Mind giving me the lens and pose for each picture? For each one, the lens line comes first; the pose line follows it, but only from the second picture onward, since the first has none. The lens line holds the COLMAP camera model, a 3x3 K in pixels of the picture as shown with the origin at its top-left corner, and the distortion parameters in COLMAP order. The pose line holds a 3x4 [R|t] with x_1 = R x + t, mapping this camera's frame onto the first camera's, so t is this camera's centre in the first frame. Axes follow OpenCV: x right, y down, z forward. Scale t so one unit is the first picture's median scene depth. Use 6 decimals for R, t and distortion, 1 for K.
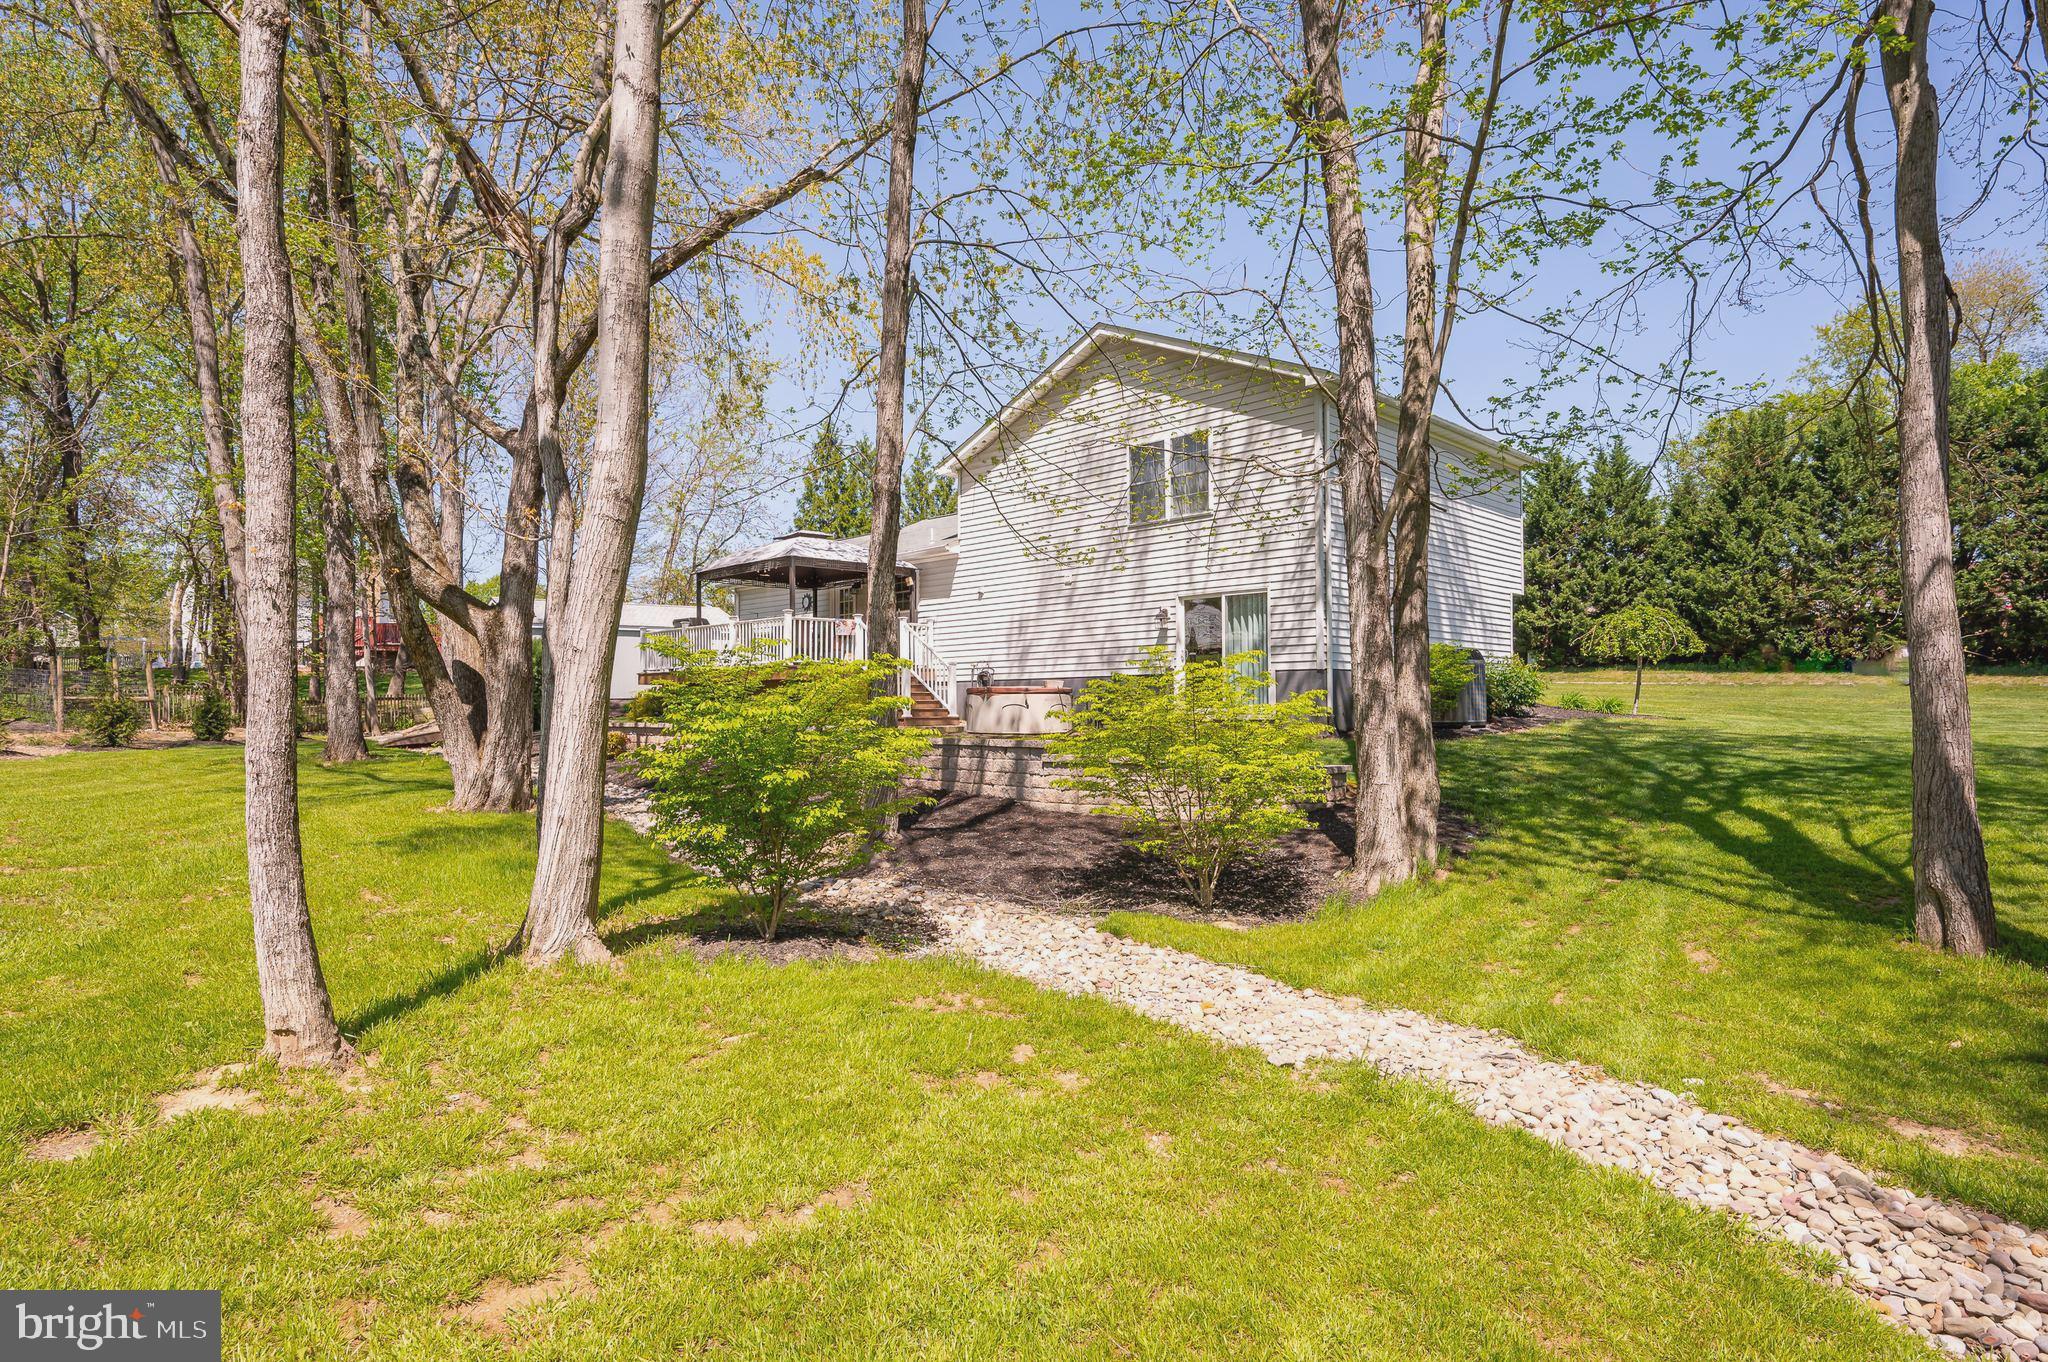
lens RADIAL K [[1087.0, 0, 1018.5], [0, 1087.0, 679.6], [0, 0, 1]] dist [0.001349, 0.000787]
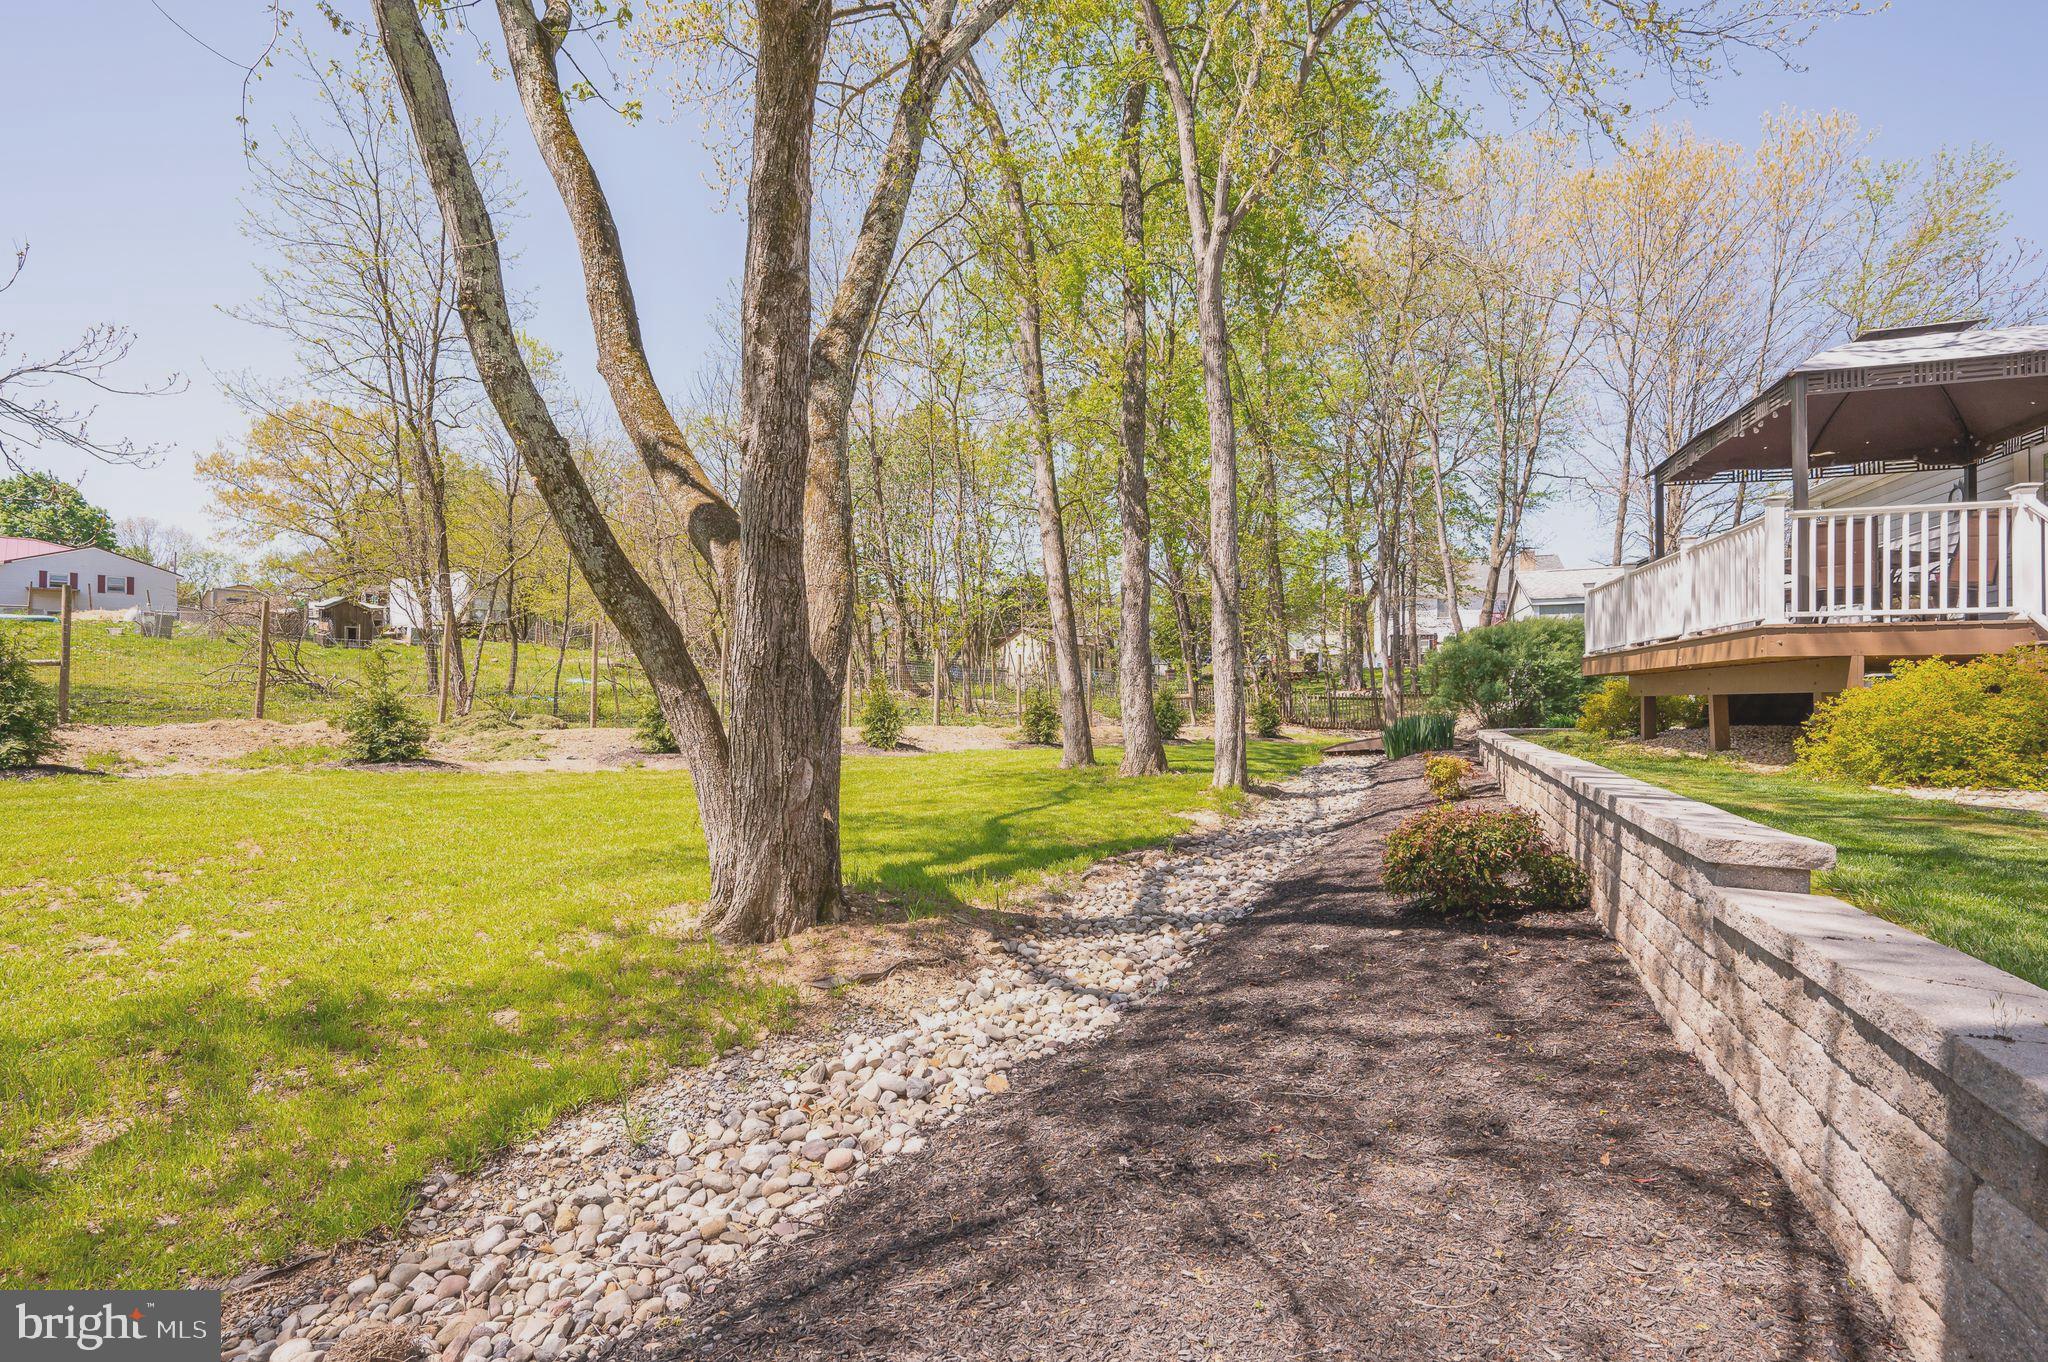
lens RADIAL K [[985.1, 0, 1024.4], [0, 985.1, 689.7], [0, 0, 1]] dist [0.002744, -0.000146]
pose [[0.476220, -0.003704, -0.879319, -0.010389], [0.016121, 0.999860, 0.004519, 0.006625], [0.879179, -0.016328, 0.476213, 0.586765]]
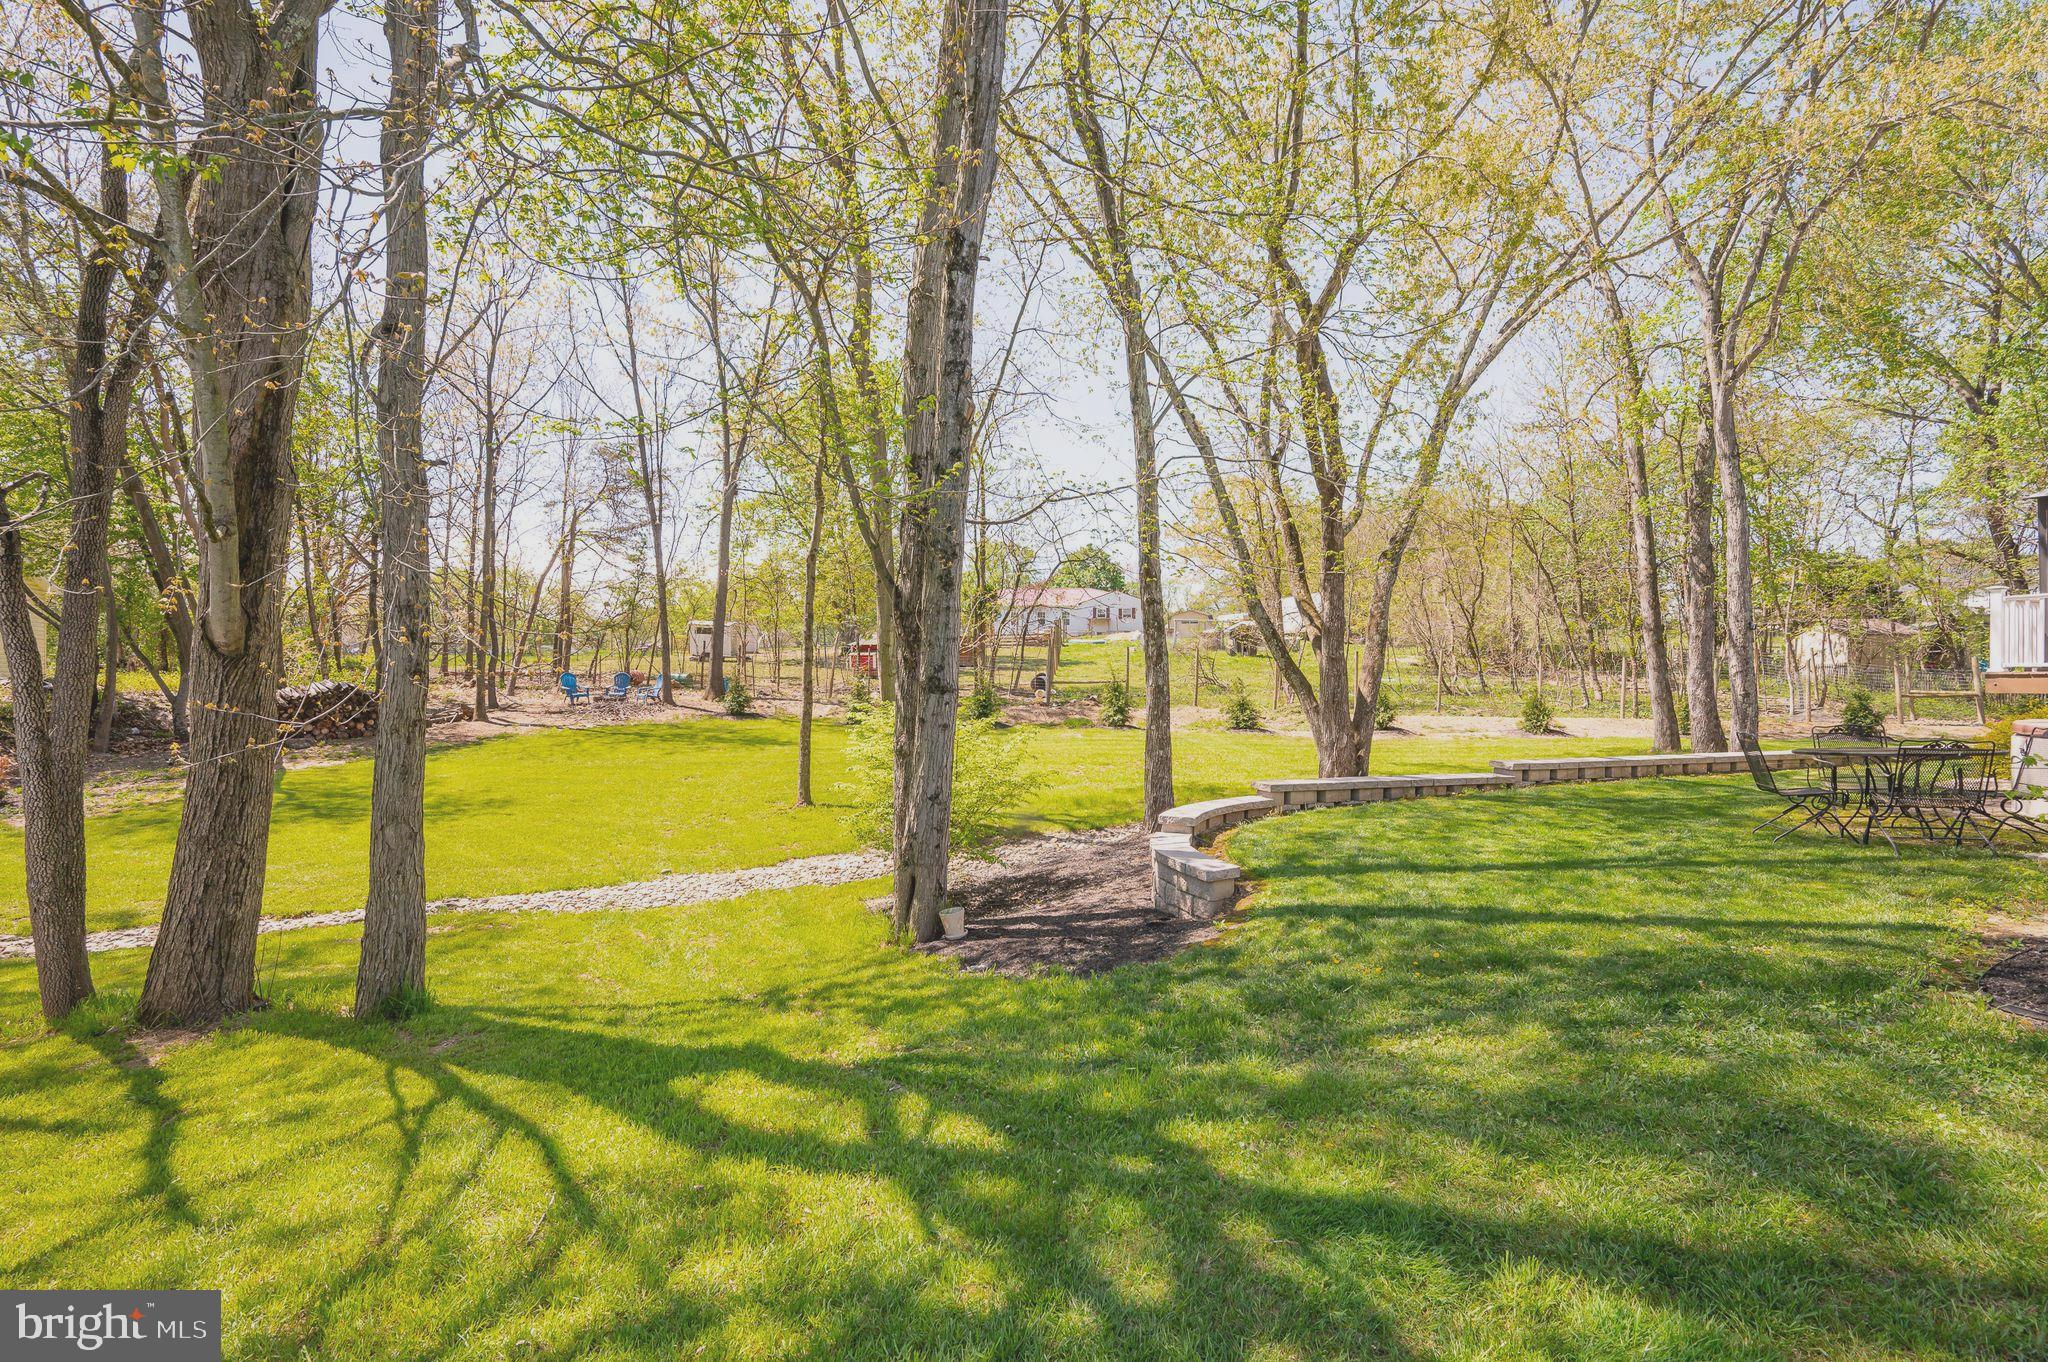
lens RADIAL K [[936.0, 0, 1028.1], [0, 936.0, 689.4], [0, 0, 1]] dist [0.000361, -0.000028]
pose [[-0.338887, 0.015158, -0.940705, 0.543899], [0.024549, 0.999672, 0.007264, -0.021775], [0.940507, -0.020632, -0.339148, 0.687551]]
